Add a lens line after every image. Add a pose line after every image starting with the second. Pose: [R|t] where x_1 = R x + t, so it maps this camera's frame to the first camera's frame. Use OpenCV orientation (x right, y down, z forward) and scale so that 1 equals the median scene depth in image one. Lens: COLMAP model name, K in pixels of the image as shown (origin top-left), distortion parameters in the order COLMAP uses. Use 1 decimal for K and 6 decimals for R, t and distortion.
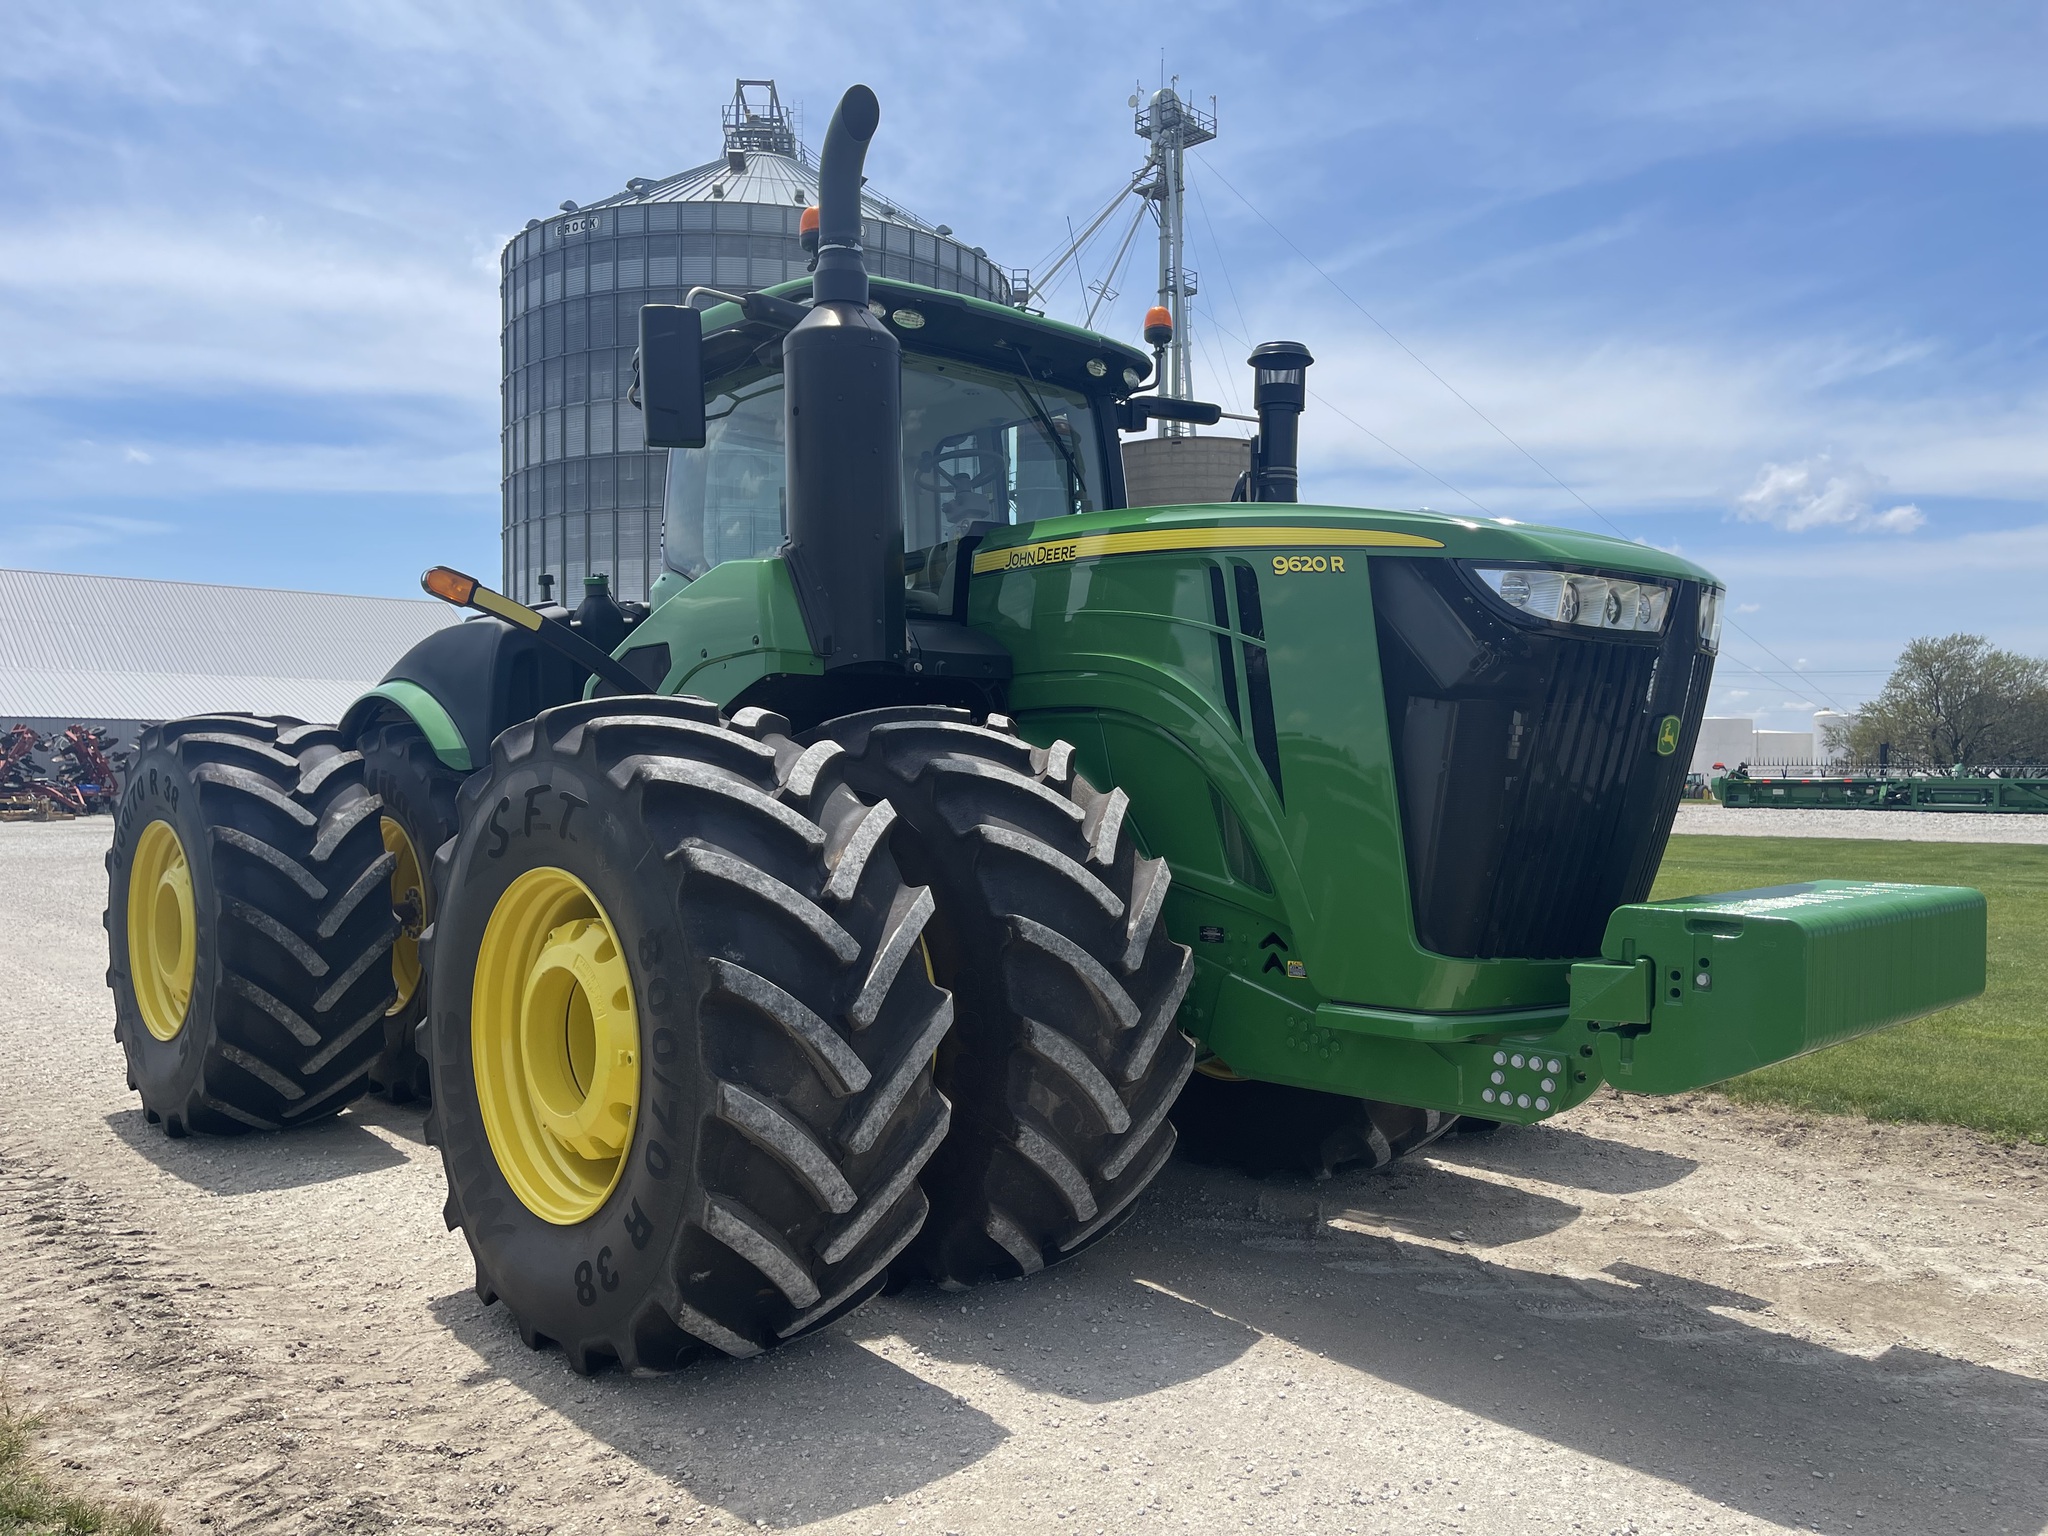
lens RADIAL K [[1555.4, 0, 1048.9], [0, 1555.4, 776.2], [0, 0, 1]] dist [0.055233, -0.059848]
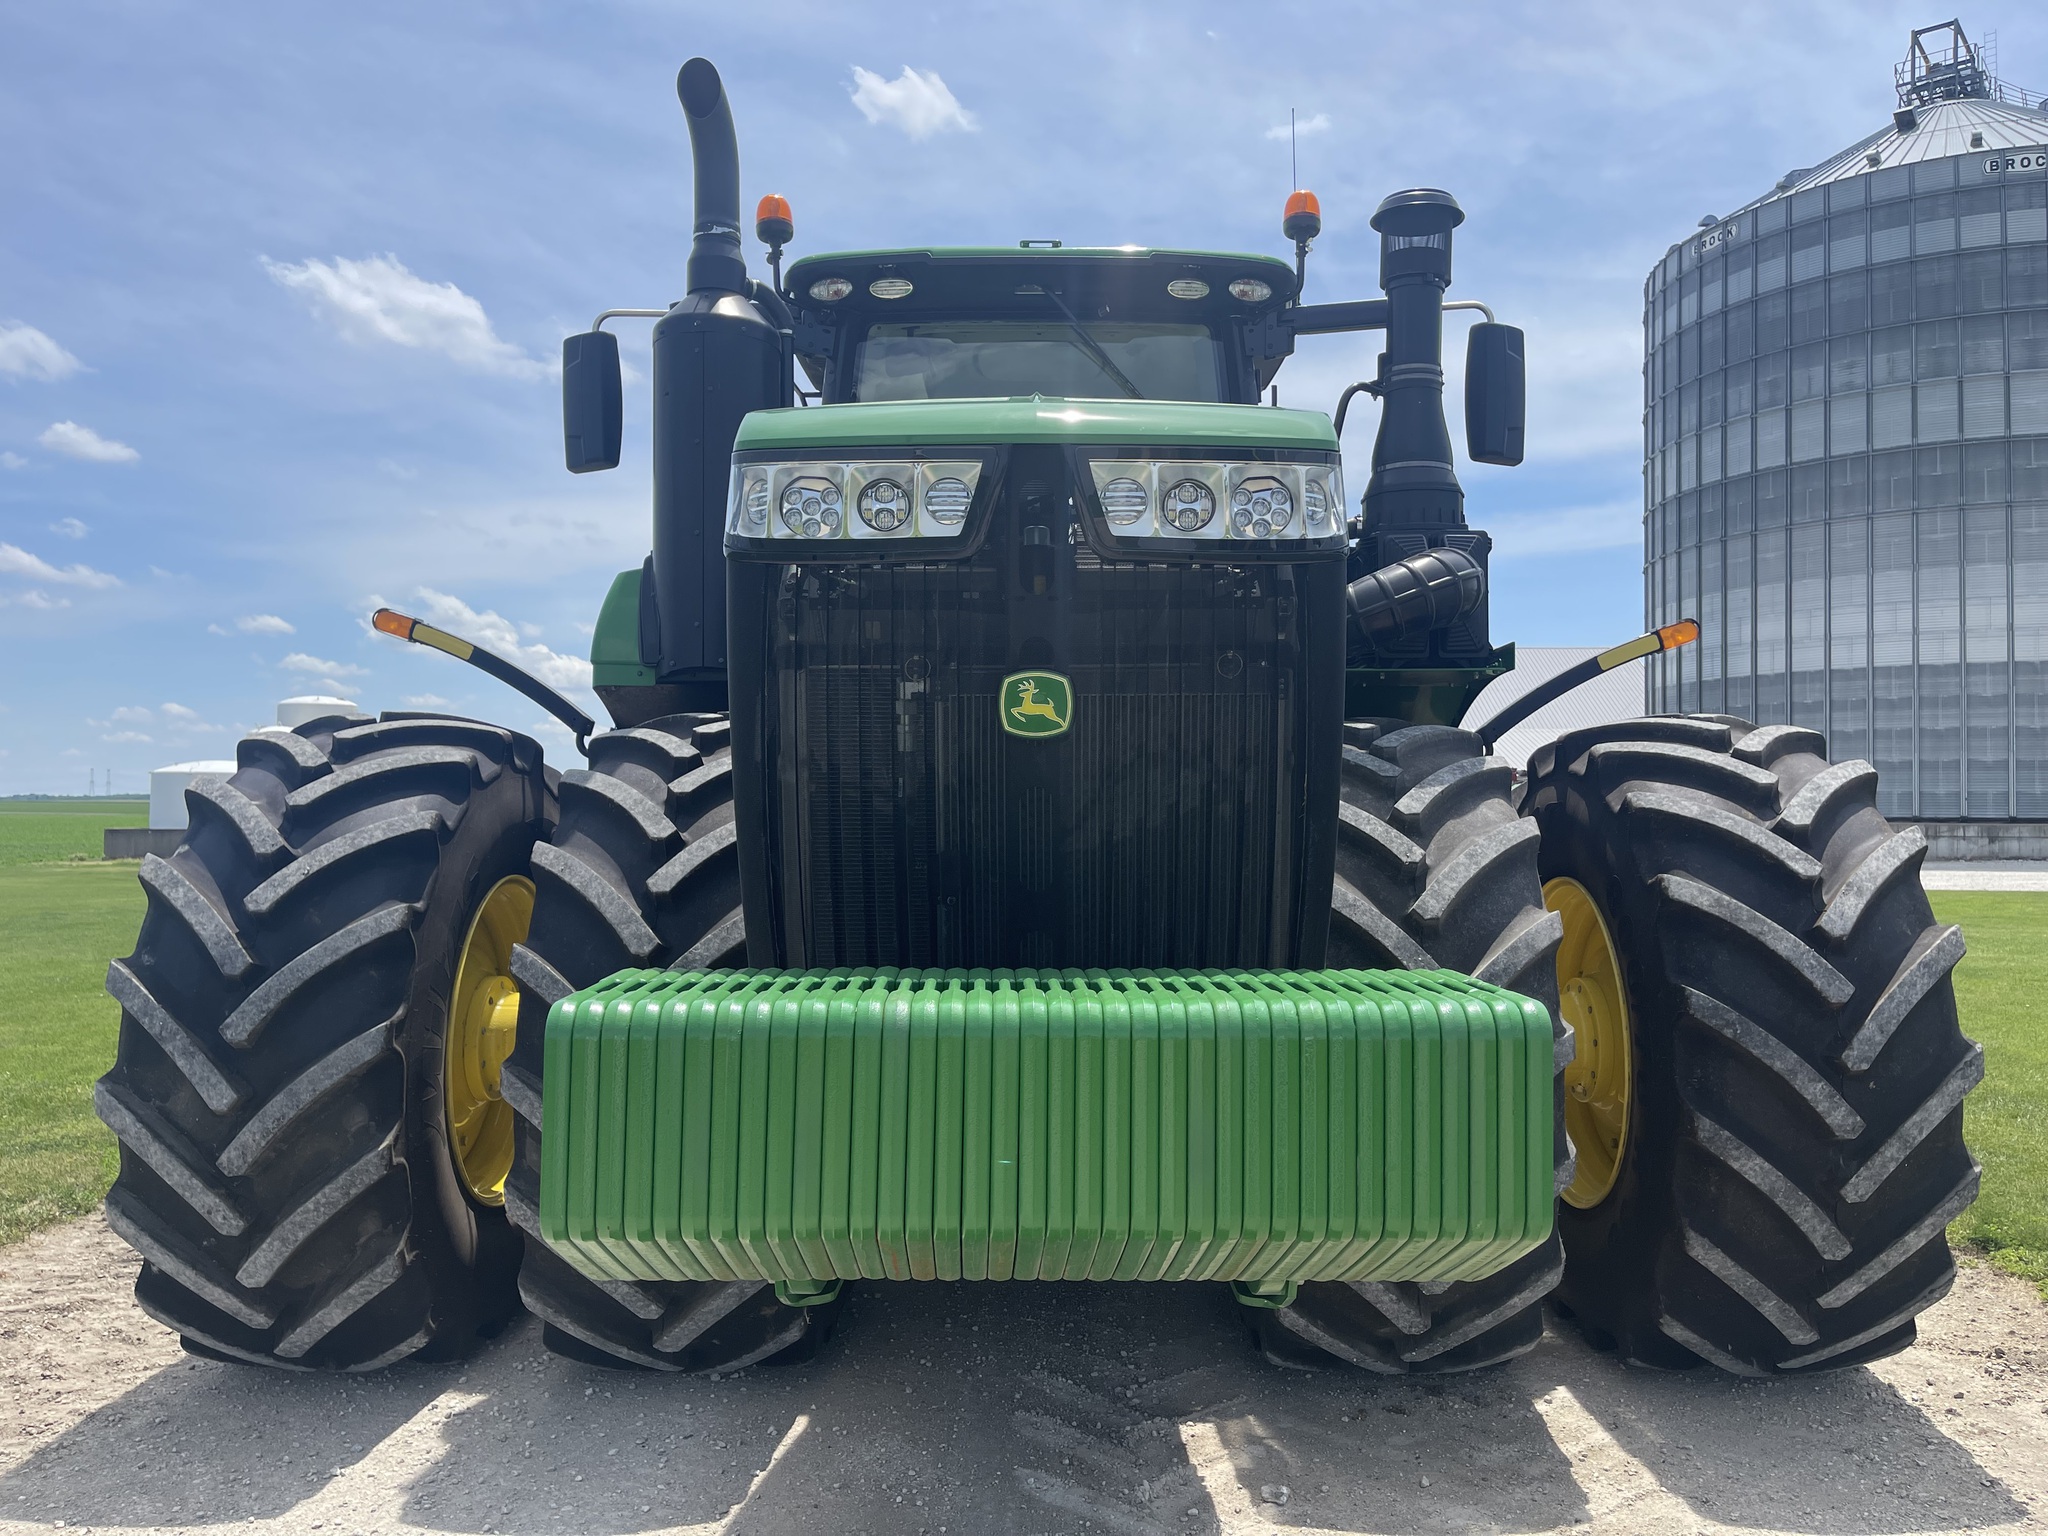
lens RADIAL K [[1546.3, 0, 1024.0], [0, 1546.3, 768.0], [0, 0, 1]] dist [0.107340, -0.144085]
pose [[0.720197, -0.020103, -0.693478, 0.539783], [-0.004264, 0.999433, -0.033401, 0.012264], [0.693757, 0.027013, 0.719703, 0.375927]]
